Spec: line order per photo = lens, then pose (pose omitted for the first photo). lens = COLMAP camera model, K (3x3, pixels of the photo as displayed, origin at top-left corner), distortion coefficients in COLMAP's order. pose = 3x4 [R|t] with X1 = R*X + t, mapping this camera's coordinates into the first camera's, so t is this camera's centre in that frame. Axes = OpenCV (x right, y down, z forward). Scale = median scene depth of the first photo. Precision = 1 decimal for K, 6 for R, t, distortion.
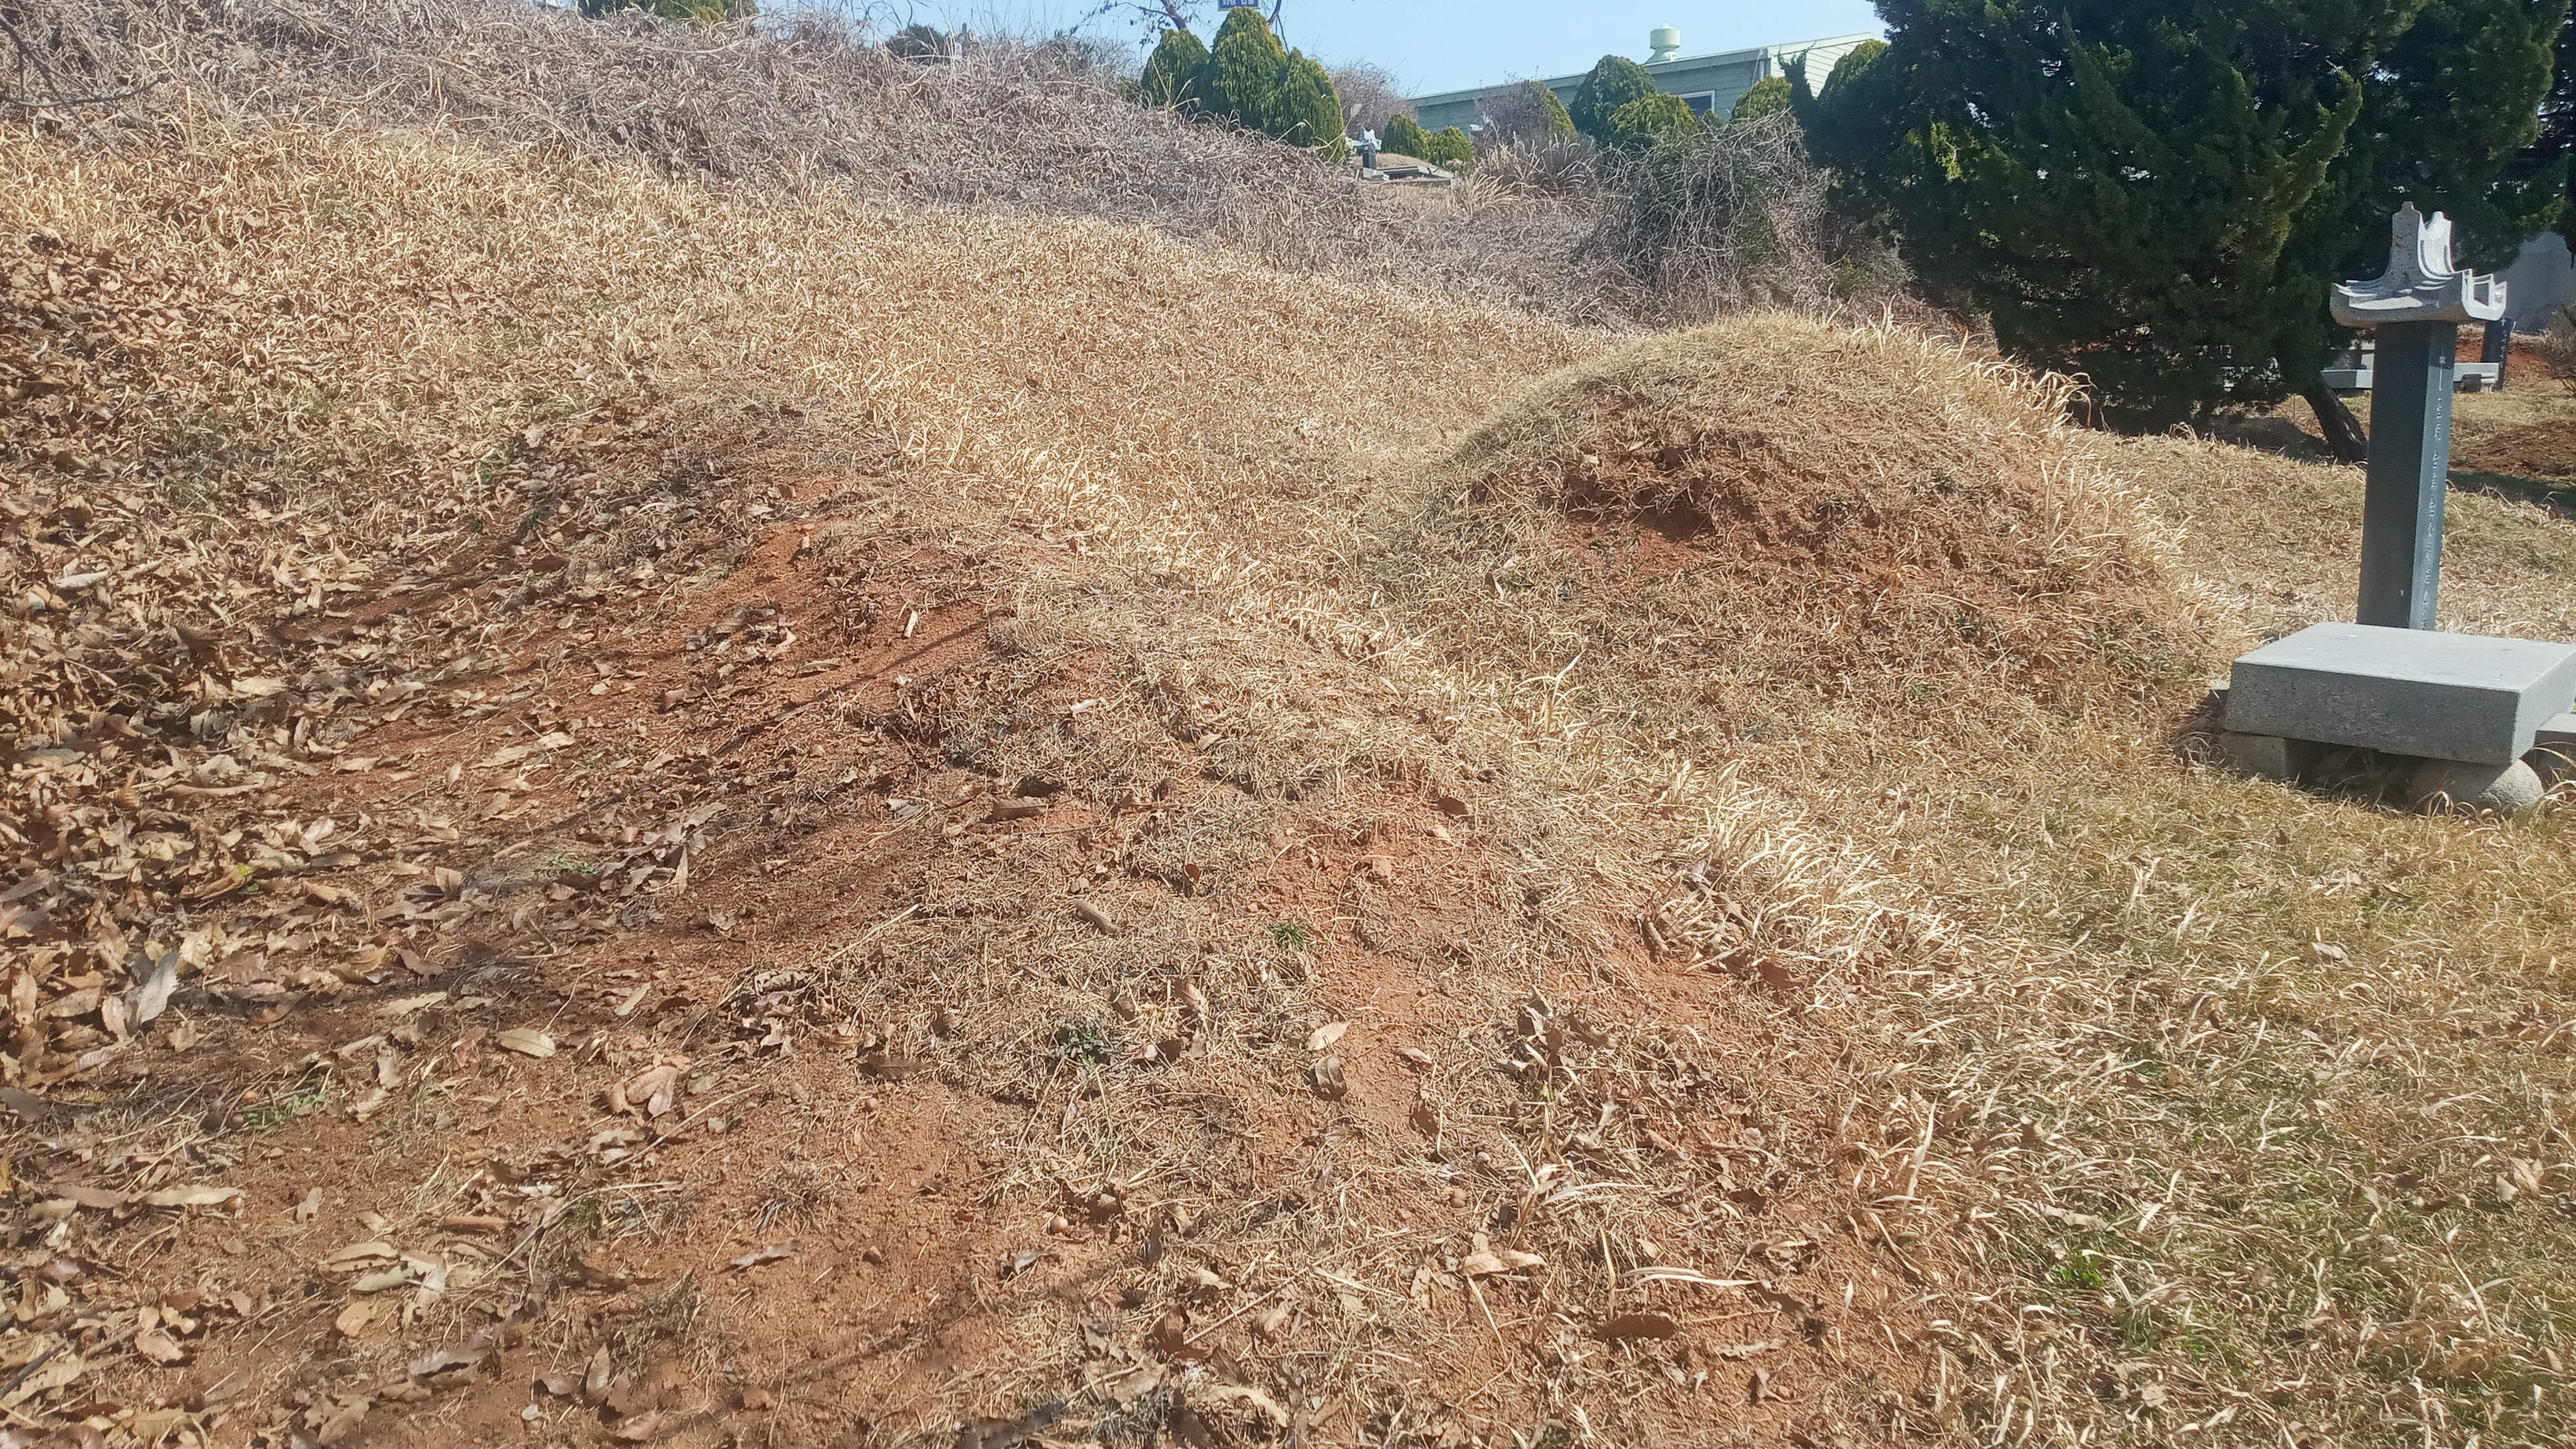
lens RADIAL K [[1974.0, 0, 1291.1], [0, 1974.0, 720.4], [0, 0, 1]] dist [0.049689, -0.135317]
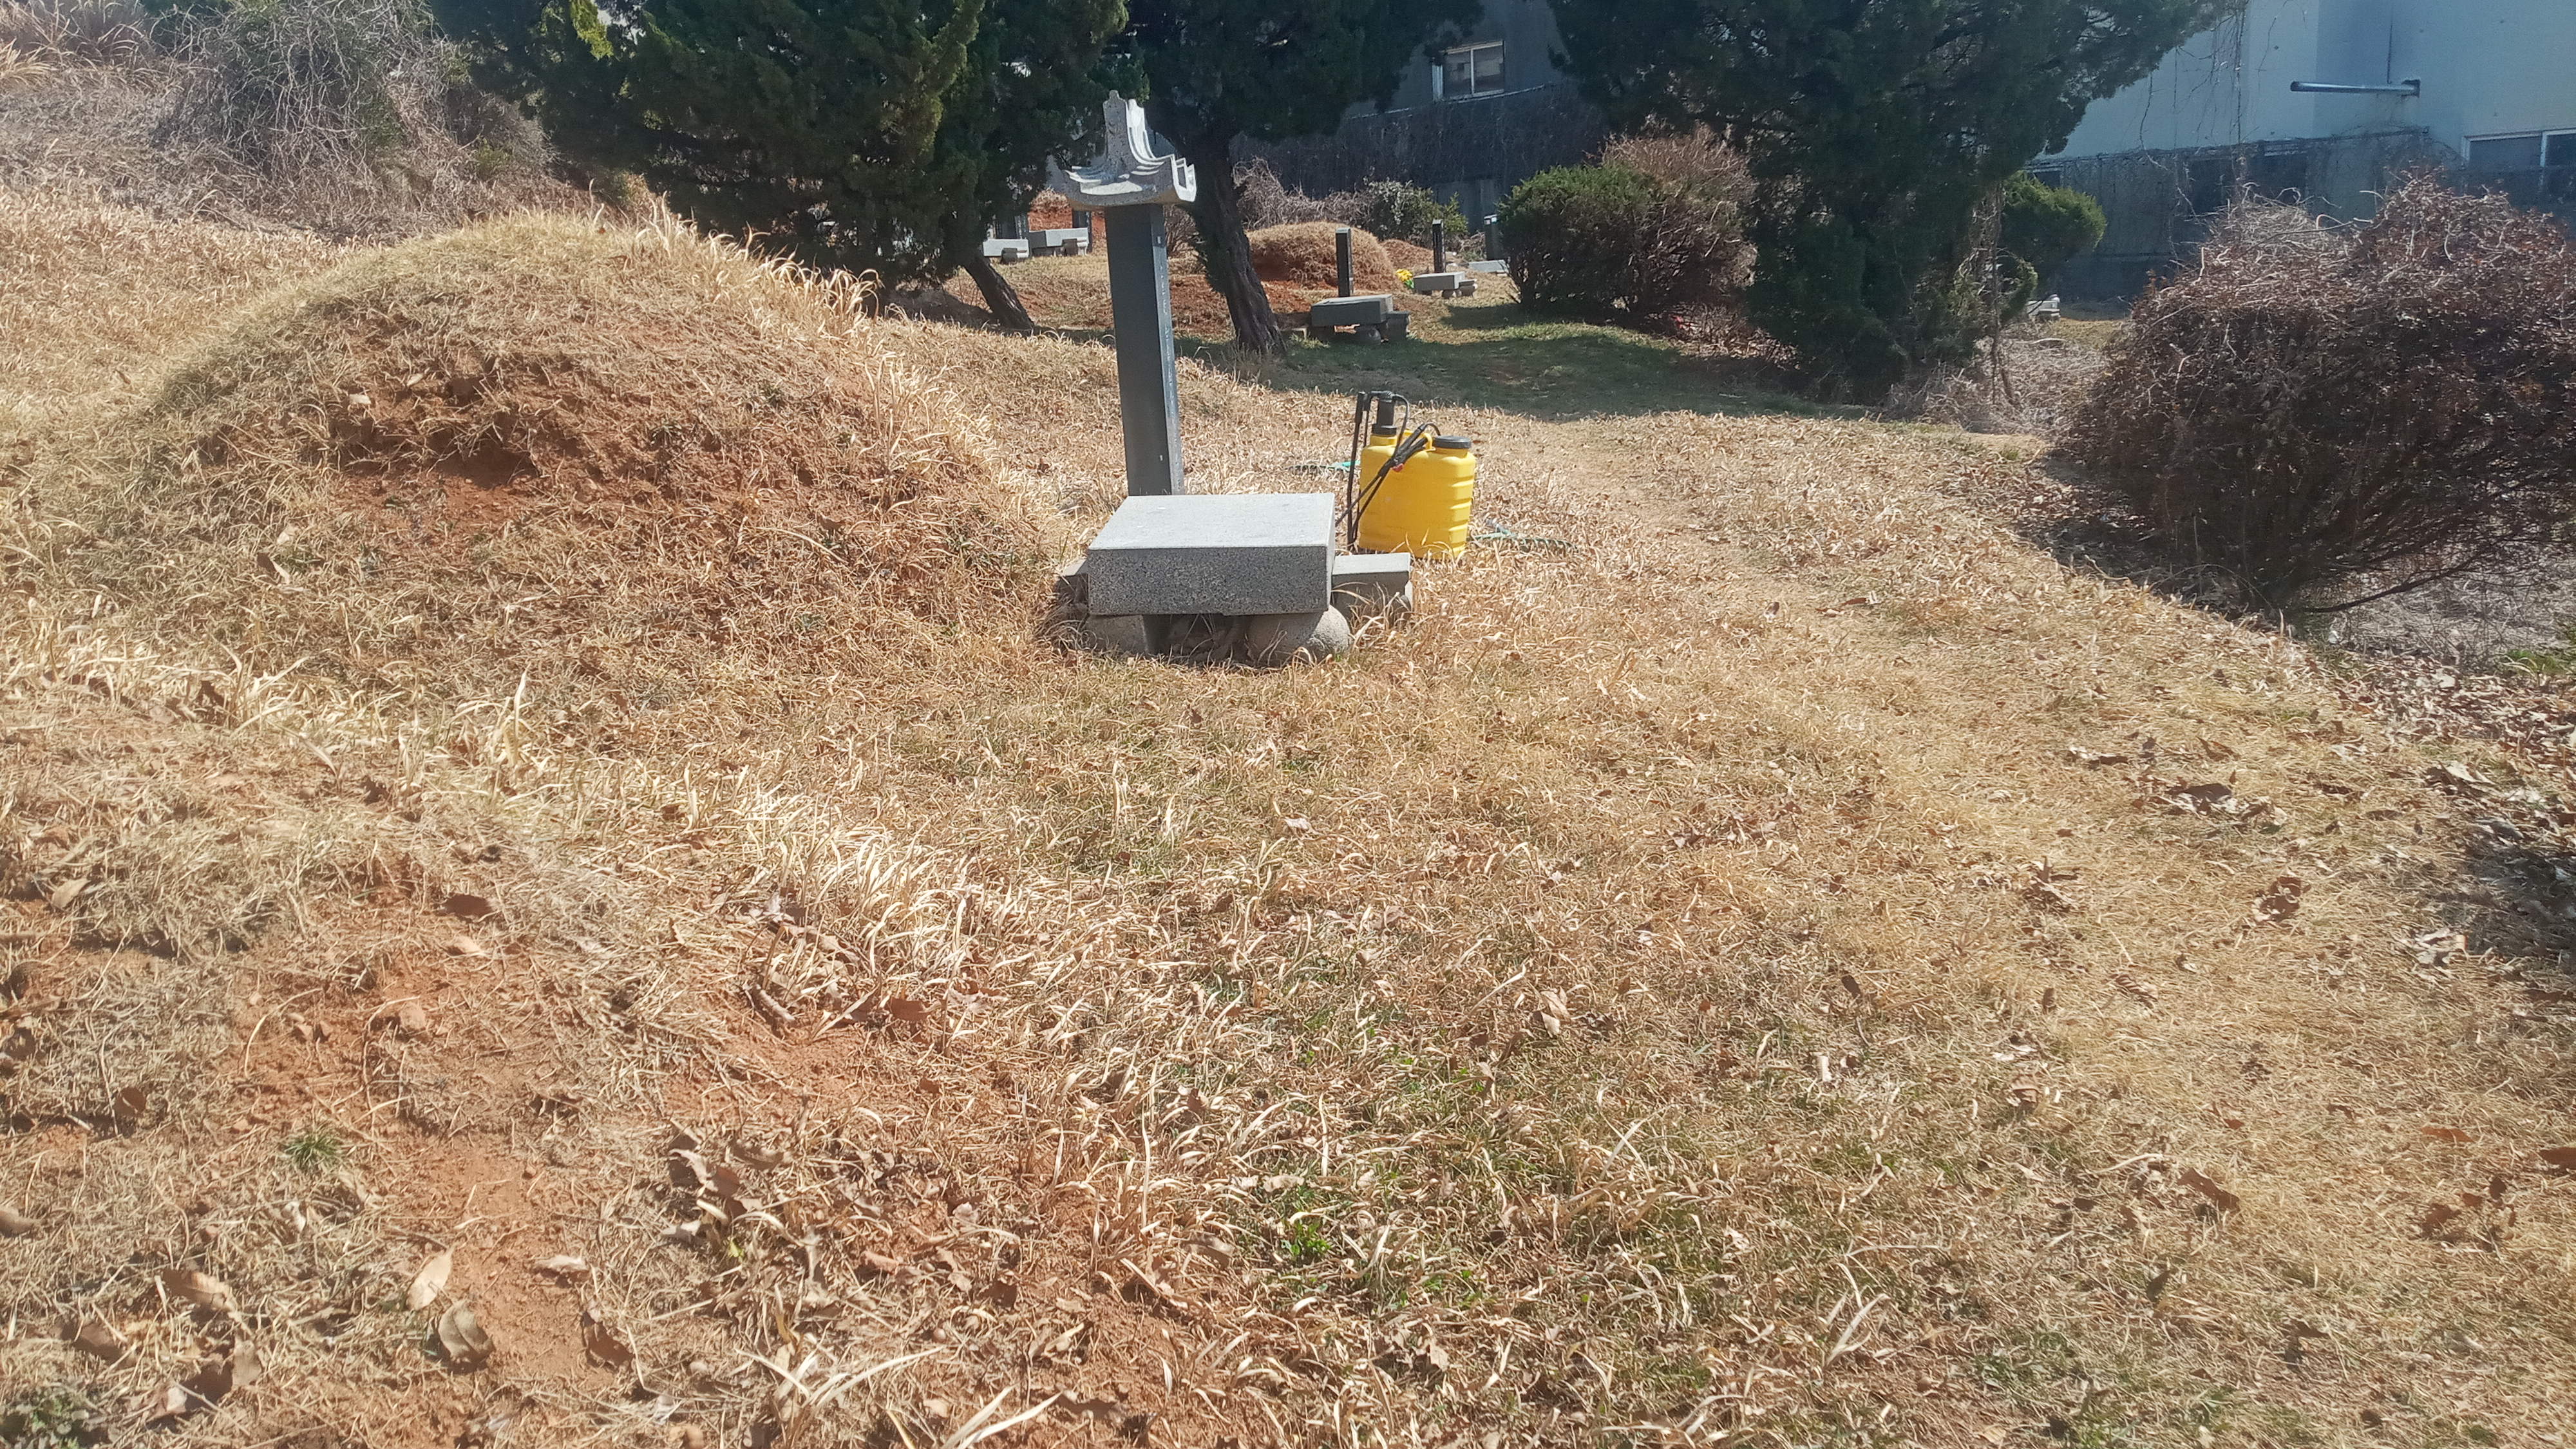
lens RADIAL K [[1949.1, 0, 1287.4], [0, 1949.1, 724.7], [0, 0, 1]] dist [0.044819, -0.081269]
pose [[0.785478, -0.182683, 0.591314, -0.058330], [0.144245, 0.983168, 0.112134, -0.035960], [-0.601846, -0.002784, 0.798608, 0.112545]]
